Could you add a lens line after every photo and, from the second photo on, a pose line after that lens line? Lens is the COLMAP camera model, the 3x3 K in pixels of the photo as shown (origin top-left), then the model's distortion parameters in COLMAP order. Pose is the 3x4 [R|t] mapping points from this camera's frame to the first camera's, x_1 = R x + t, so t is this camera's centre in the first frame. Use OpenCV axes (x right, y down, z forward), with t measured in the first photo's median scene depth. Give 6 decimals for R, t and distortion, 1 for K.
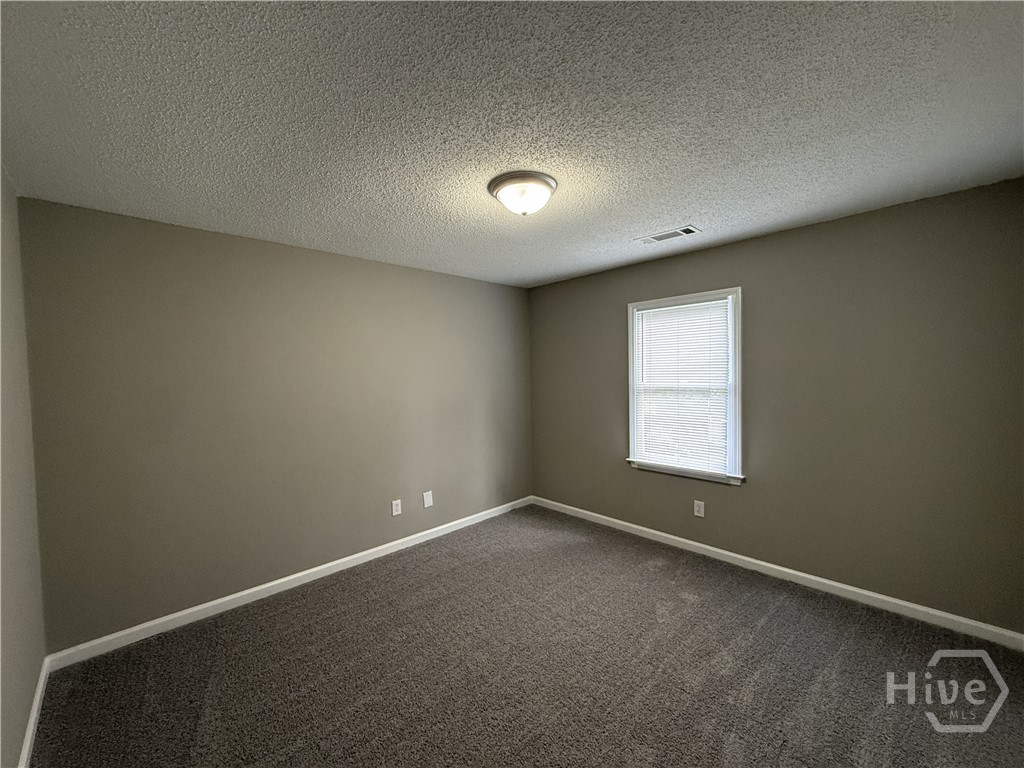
lens RADIAL K [[411.4, 0, 510.2], [0, 411.4, 384.8], [0, 0, 1]] dist [0.001572, 0.000237]
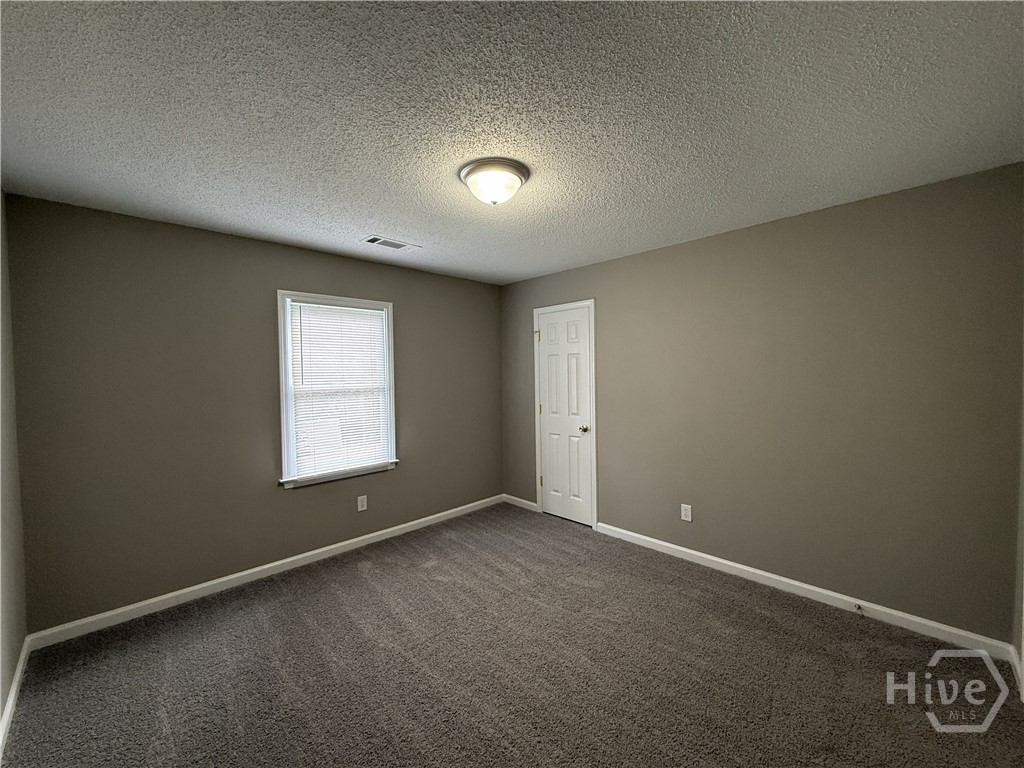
lens RADIAL K [[411.4, 0, 510.2], [0, 411.4, 384.8], [0, 0, 1]] dist [0.001572, 0.000237]
pose [[-0.020890, -0.012173, 0.999708, -0.631763], [0.040382, 0.999100, 0.013009, -0.000745], [-0.998966, 0.040642, -0.020380, 0.663487]]
